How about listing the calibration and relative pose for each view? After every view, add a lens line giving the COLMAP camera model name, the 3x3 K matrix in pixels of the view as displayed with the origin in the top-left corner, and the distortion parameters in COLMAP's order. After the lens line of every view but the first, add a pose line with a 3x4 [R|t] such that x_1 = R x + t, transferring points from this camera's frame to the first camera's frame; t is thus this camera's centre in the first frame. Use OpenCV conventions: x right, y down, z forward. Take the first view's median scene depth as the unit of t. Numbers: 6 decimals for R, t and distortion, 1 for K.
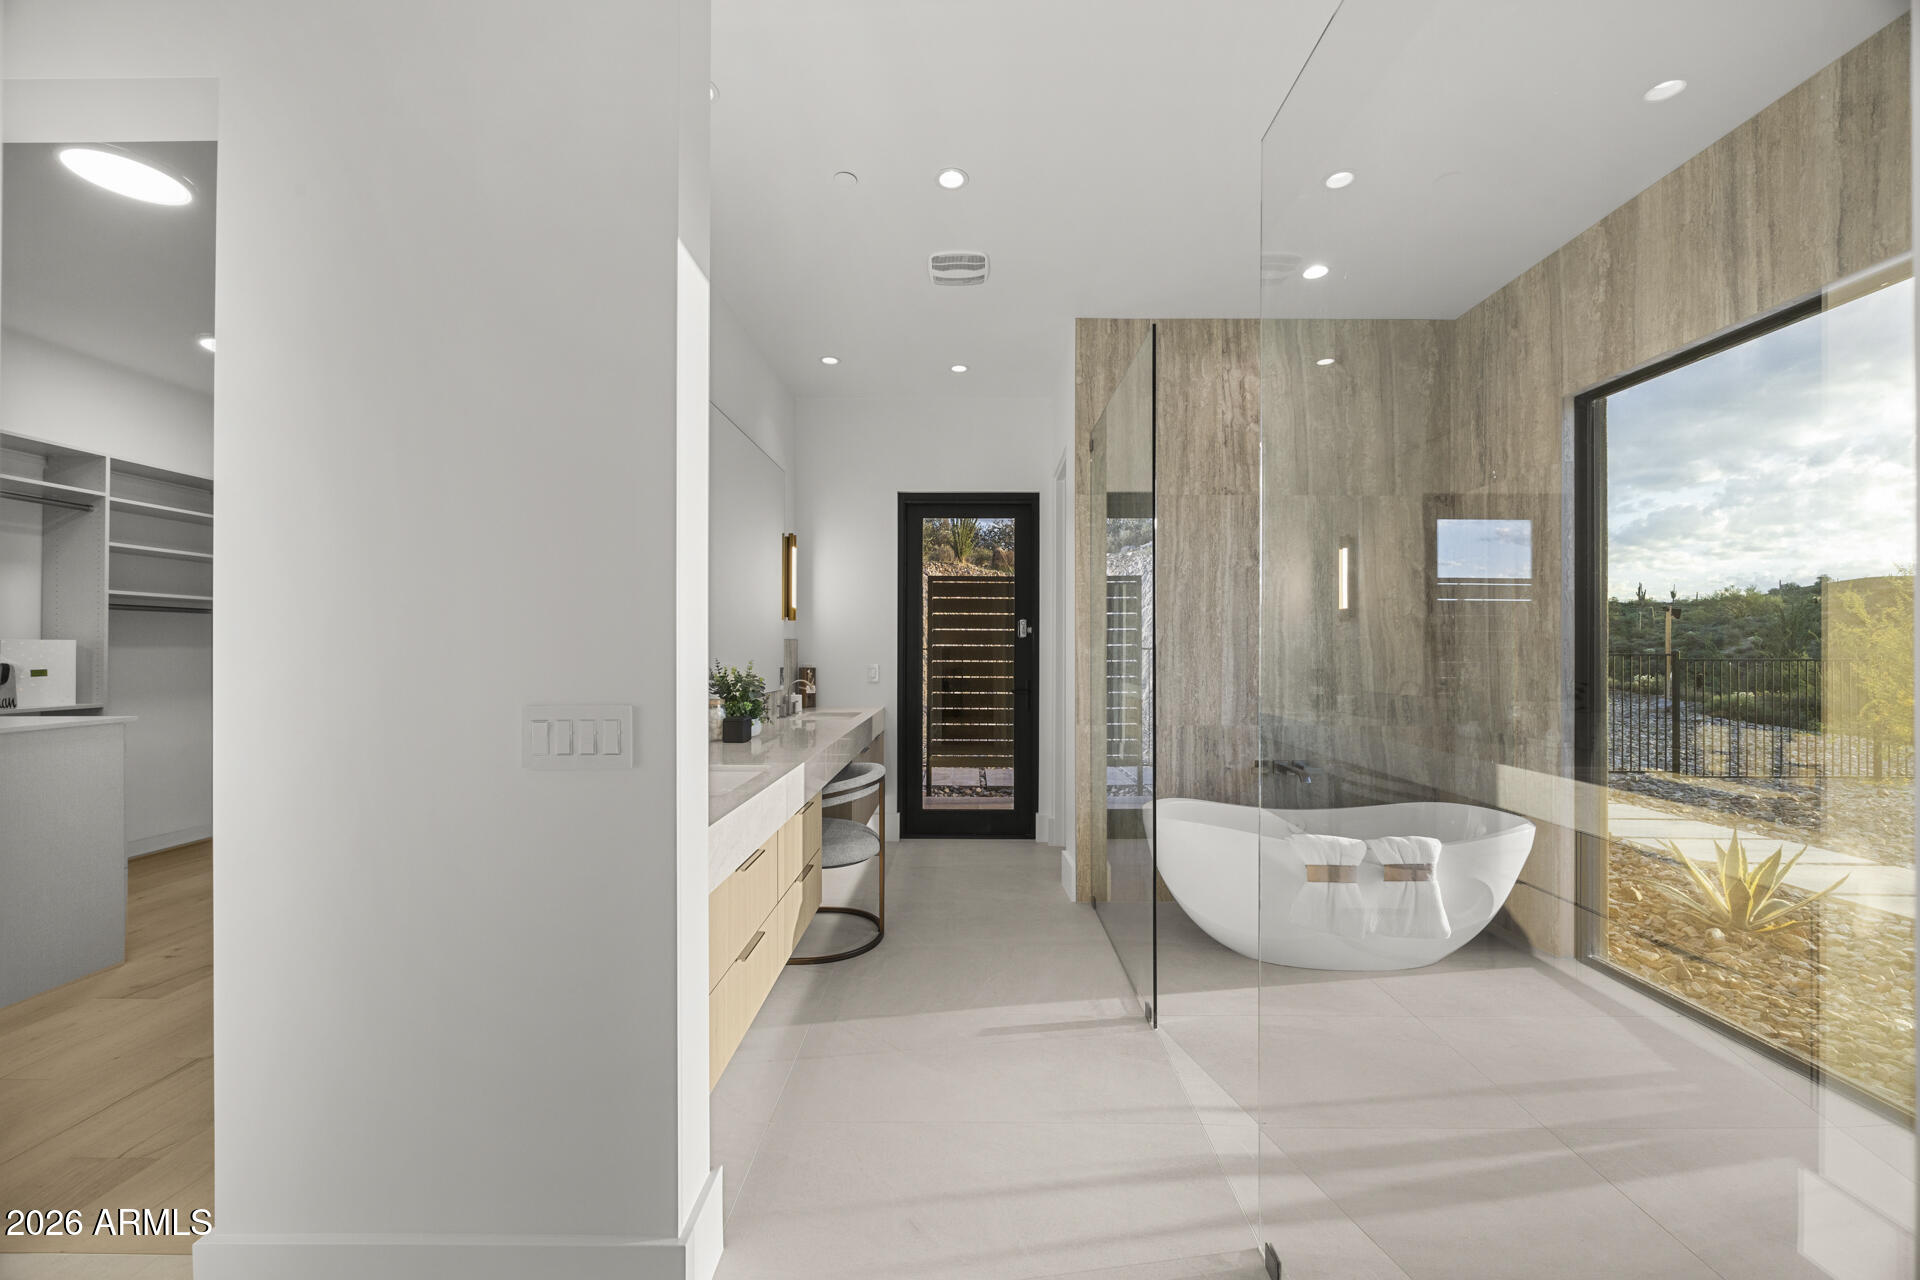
lens RADIAL K [[742.2, 0, 960.7], [0, 742.2, 642.1], [0, 0, 1]] dist [0.001712, 0.000165]
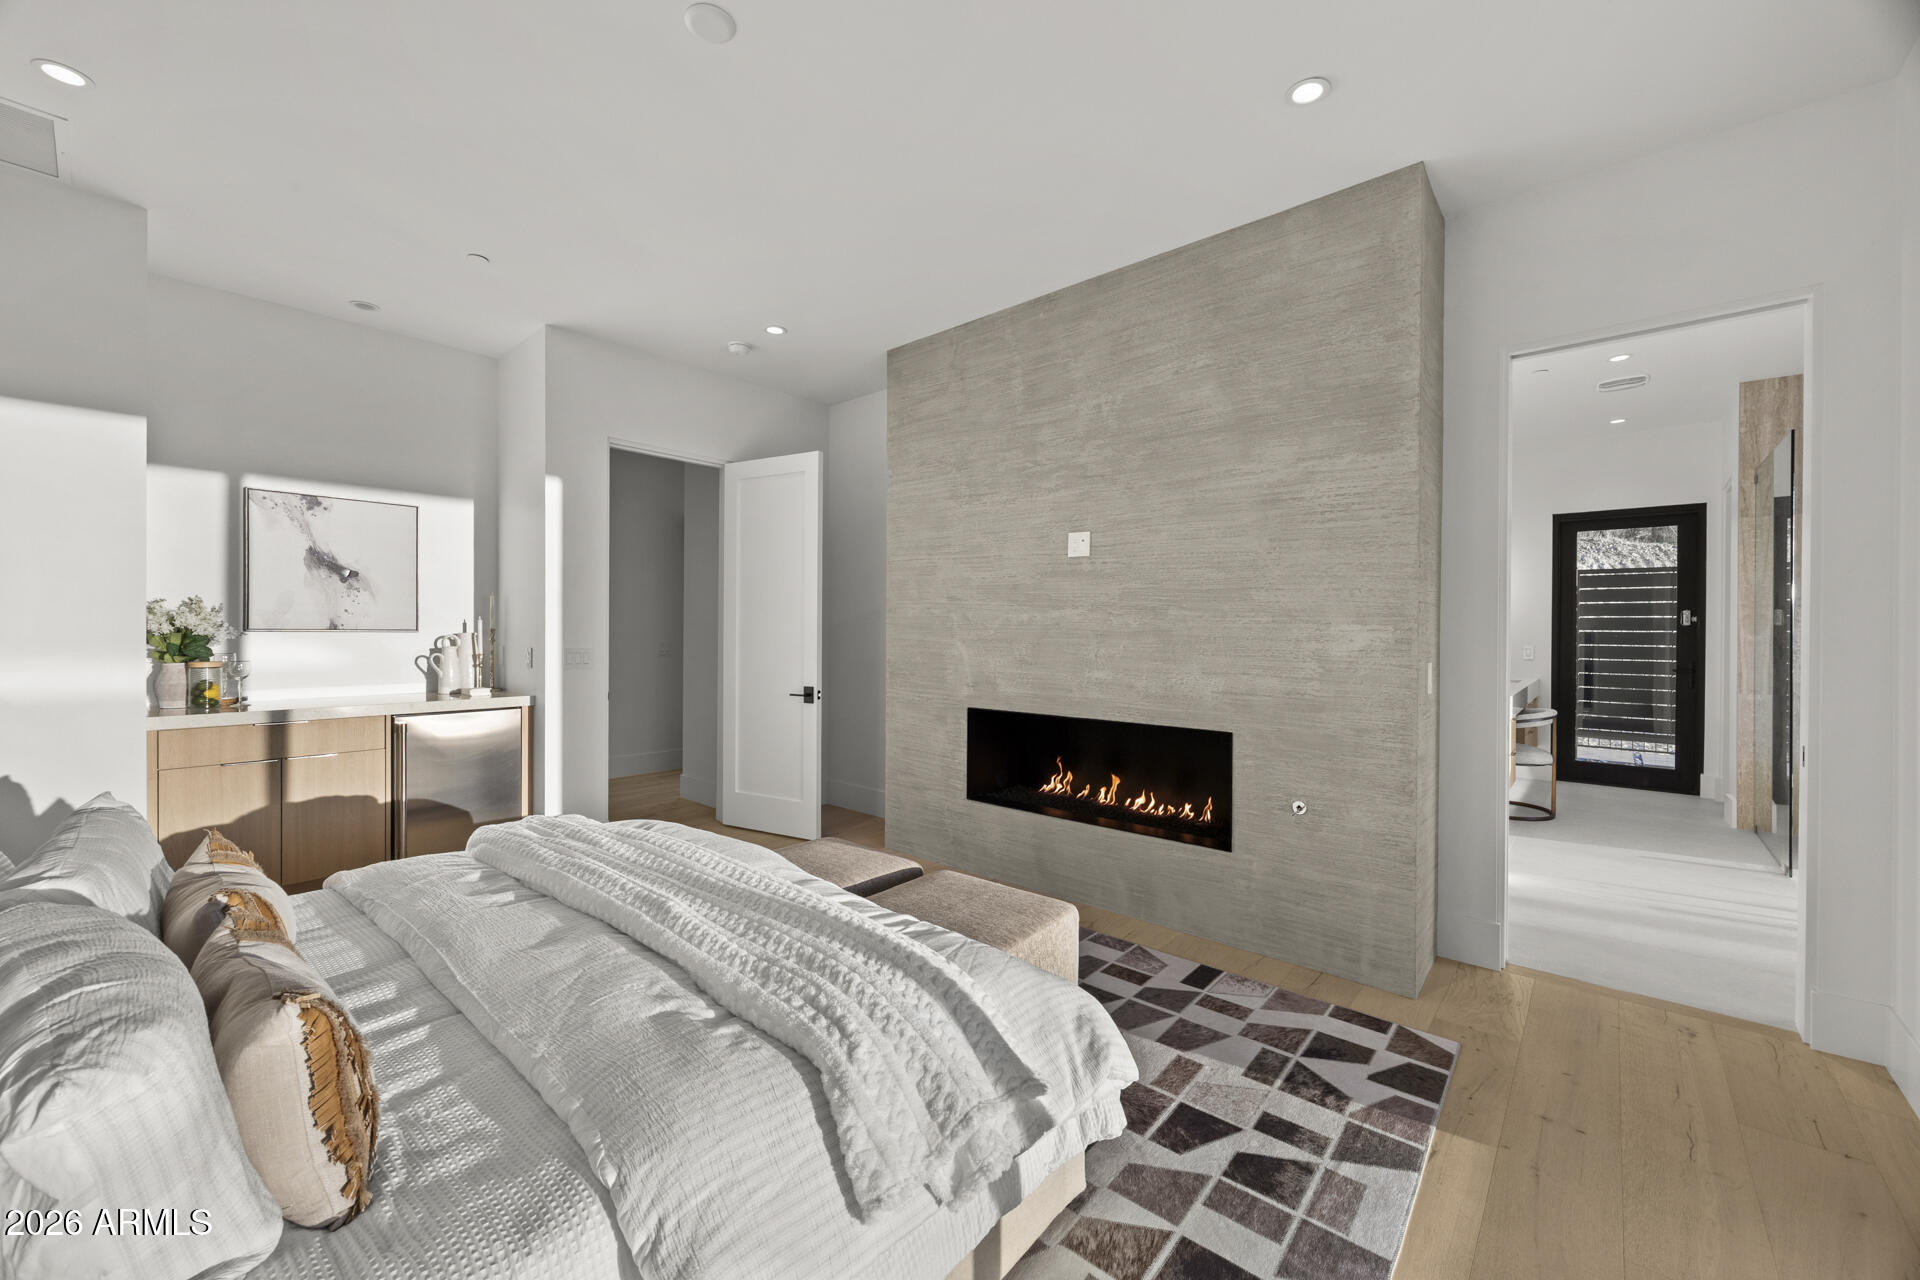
lens RADIAL K [[742.2, 0, 956.9], [0, 742.2, 634.3], [0, 0, 1]] dist [0.001712, 0.000165]
pose [[0.758517, 0.004989, -0.651634, -0.026799], [0.001729, 0.999952, 0.009669, -0.005879], [0.651651, -0.008461, 0.758472, -0.685097]]
